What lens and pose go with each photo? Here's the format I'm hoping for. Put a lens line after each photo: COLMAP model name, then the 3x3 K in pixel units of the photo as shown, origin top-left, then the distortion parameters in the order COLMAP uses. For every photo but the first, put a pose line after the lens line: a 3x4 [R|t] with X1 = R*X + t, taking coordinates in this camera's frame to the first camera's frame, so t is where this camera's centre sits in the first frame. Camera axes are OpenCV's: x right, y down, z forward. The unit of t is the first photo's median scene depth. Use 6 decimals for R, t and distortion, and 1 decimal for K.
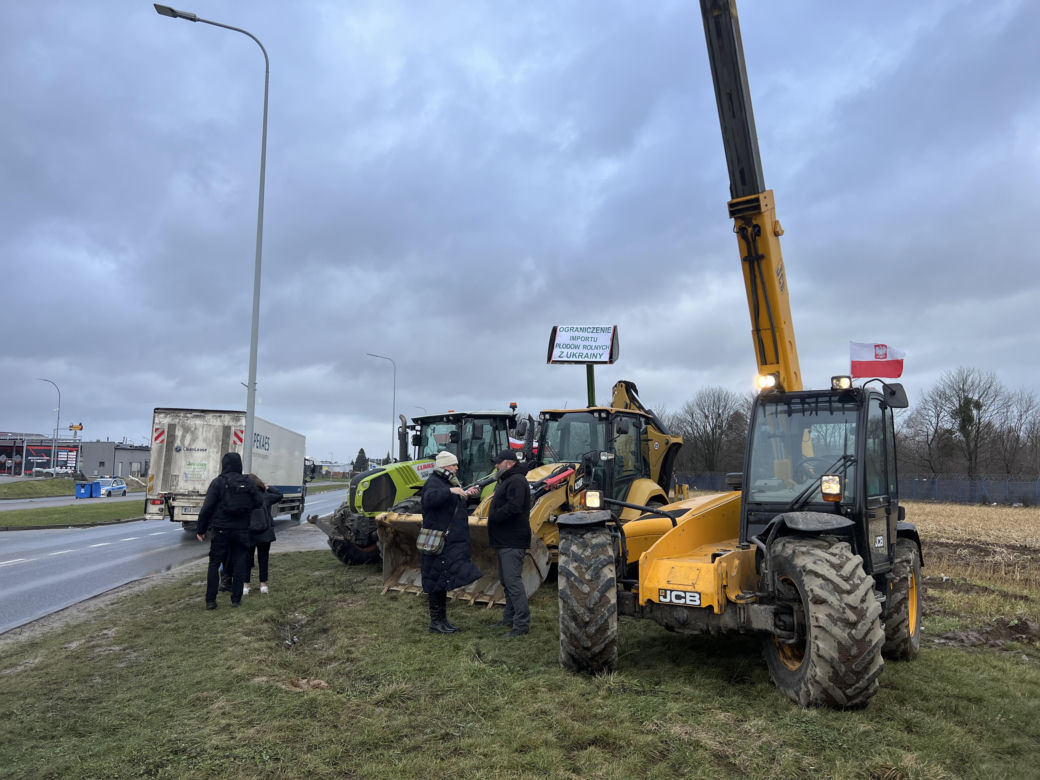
lens RADIAL K [[772.4, 0, 520.0], [0, 772.4, 390.0], [0, 0, 1]] dist [0.032577, -0.004709]
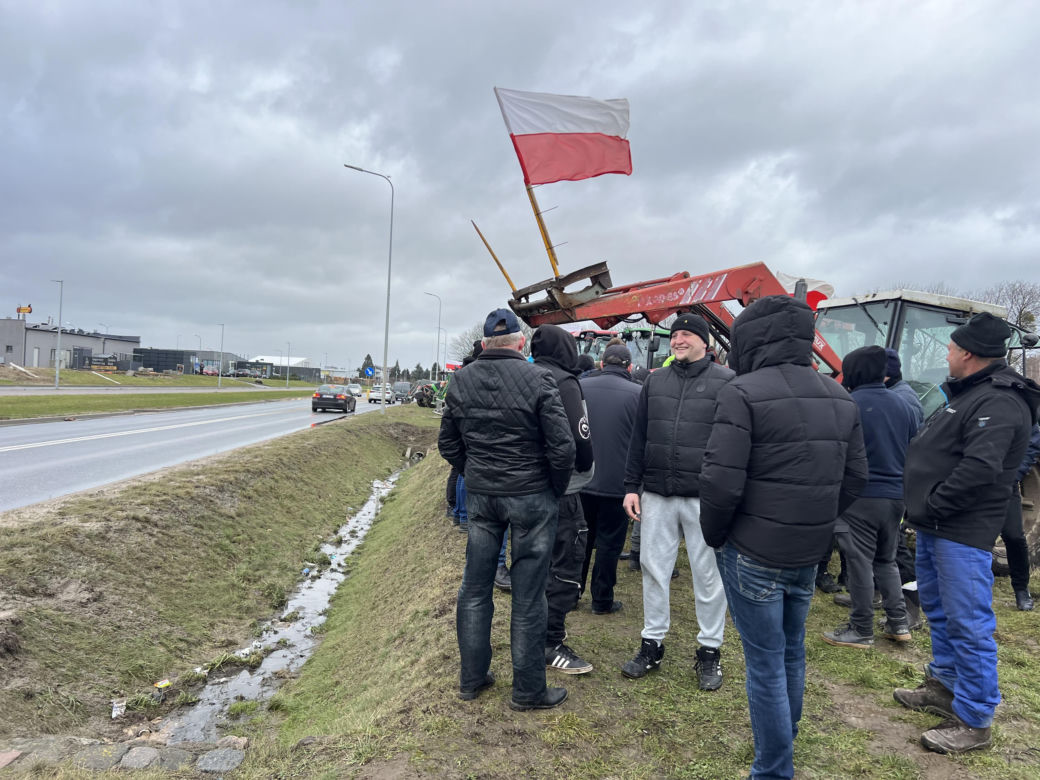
lens RADIAL K [[772.4, 0, 520.0], [0, 772.4, 390.0], [0, 0, 1]] dist [0.032577, -0.004709]
pose [[0.999165, 0.040054, -0.008017, -0.155495], [-0.038925, 0.993112, 0.110517, 0.113146], [0.012388, -0.110113, 0.993842, 0.909522]]
